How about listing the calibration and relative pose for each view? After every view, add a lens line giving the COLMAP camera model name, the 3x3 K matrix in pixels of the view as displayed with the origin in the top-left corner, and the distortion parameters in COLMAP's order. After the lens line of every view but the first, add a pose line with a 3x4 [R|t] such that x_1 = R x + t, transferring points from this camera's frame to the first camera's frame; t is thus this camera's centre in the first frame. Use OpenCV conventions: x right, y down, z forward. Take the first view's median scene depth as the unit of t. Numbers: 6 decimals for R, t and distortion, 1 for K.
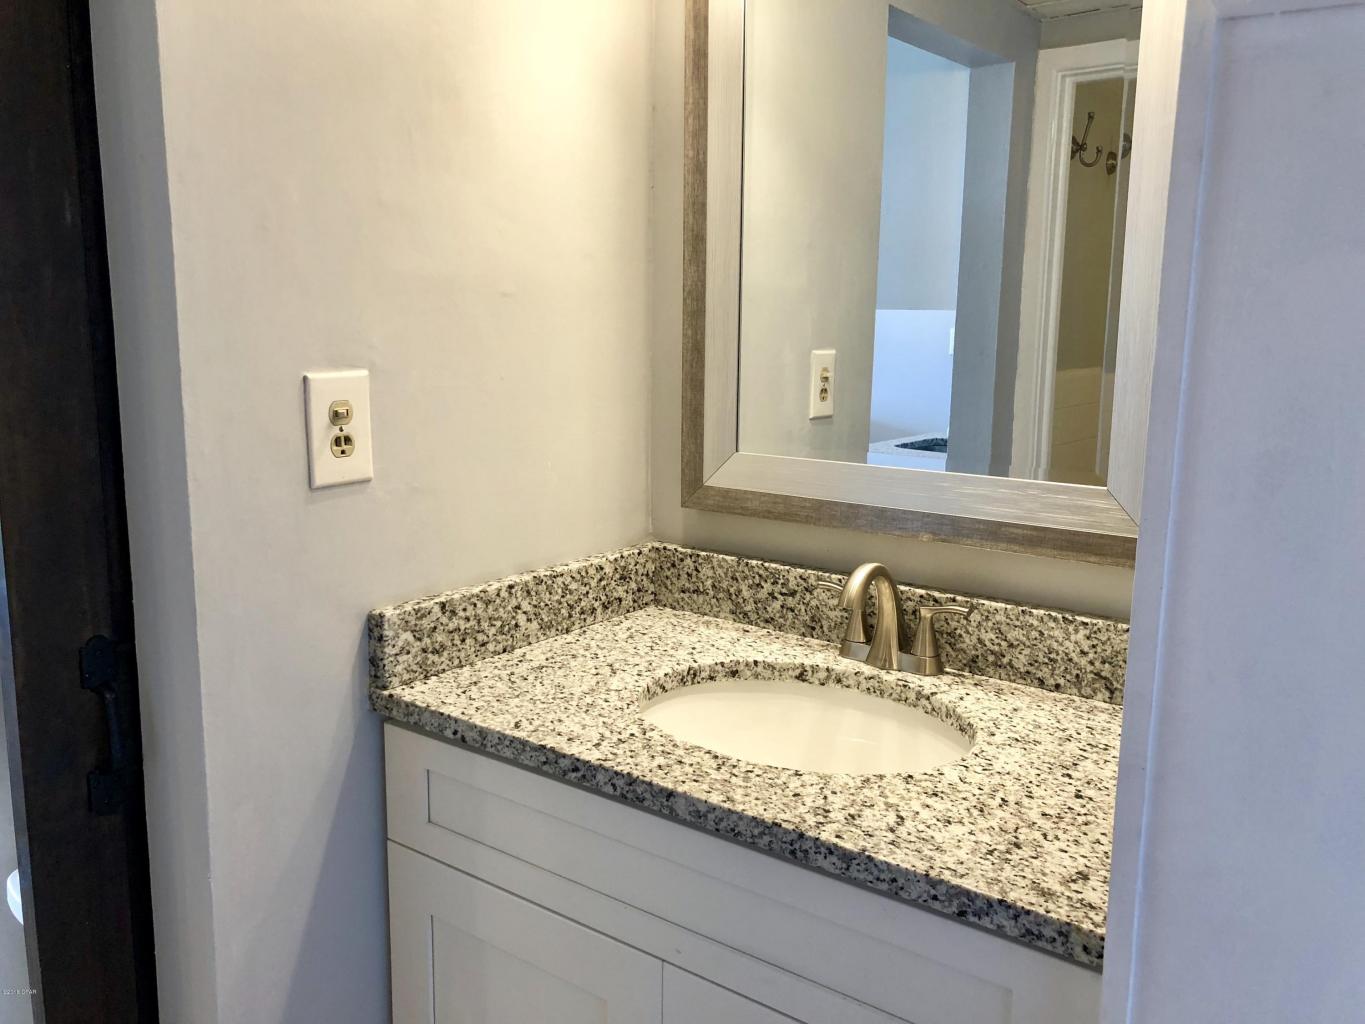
lens RADIAL K [[1115.1, 0, 720.9], [0, 1115.1, 494.7], [0, 0, 1]] dist [0.035860, -0.038961]
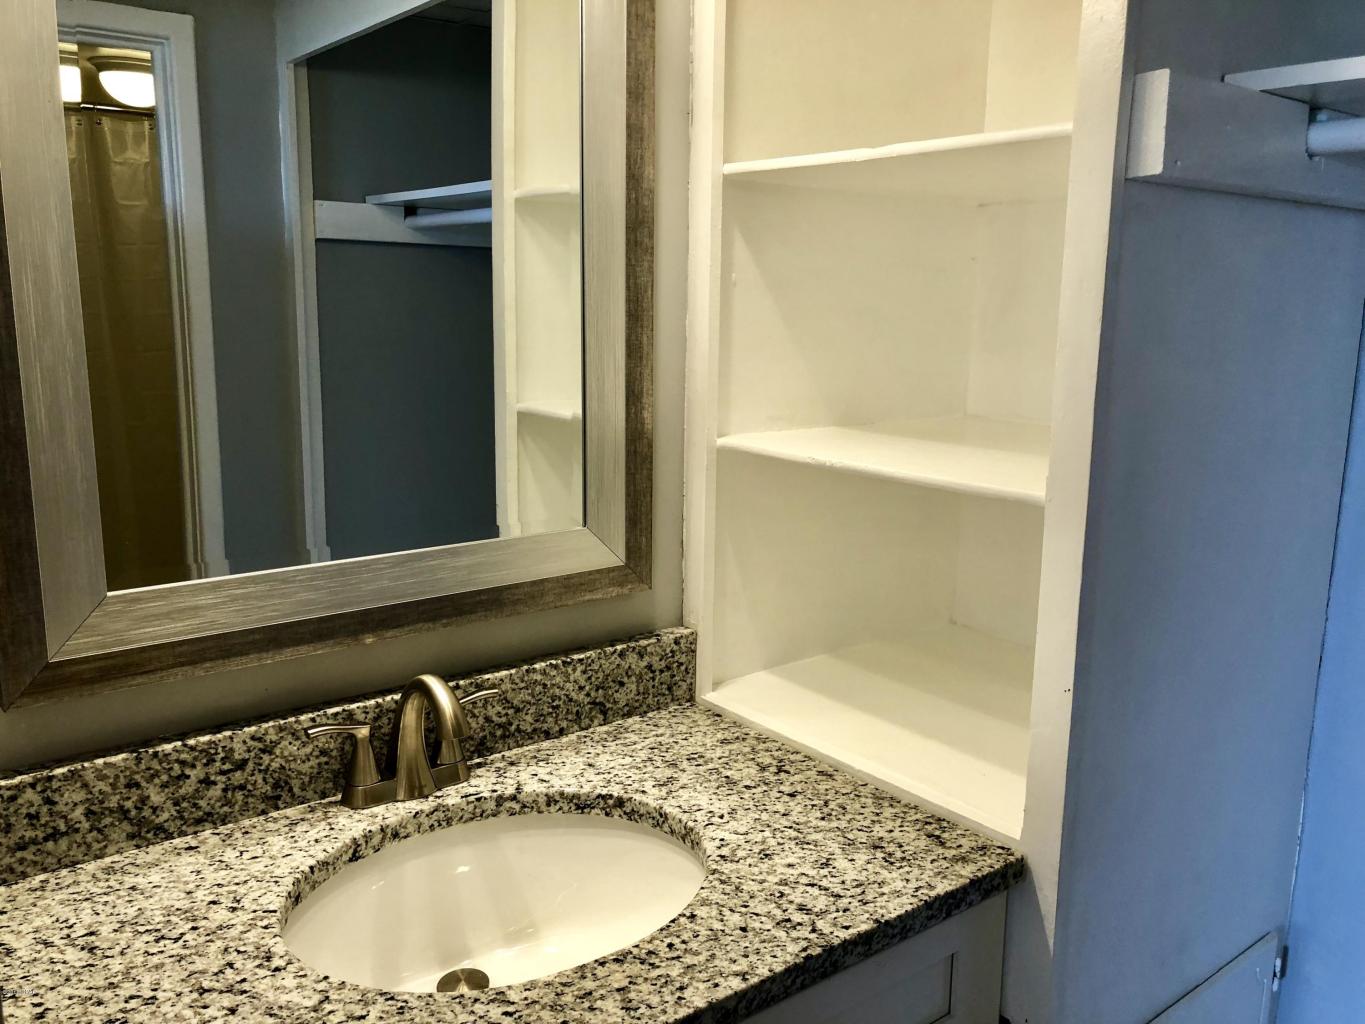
lens RADIAL K [[1115.1, 0, 679.8], [0, 1115.1, 513.5], [0, 0, 1]] dist [0.035860, -0.038961]
pose [[0.285106, -0.198611, 0.937693, -0.548921], [0.142478, 0.976209, 0.163448, -0.160685], [-0.947847, 0.087001, 0.306620, 0.563143]]
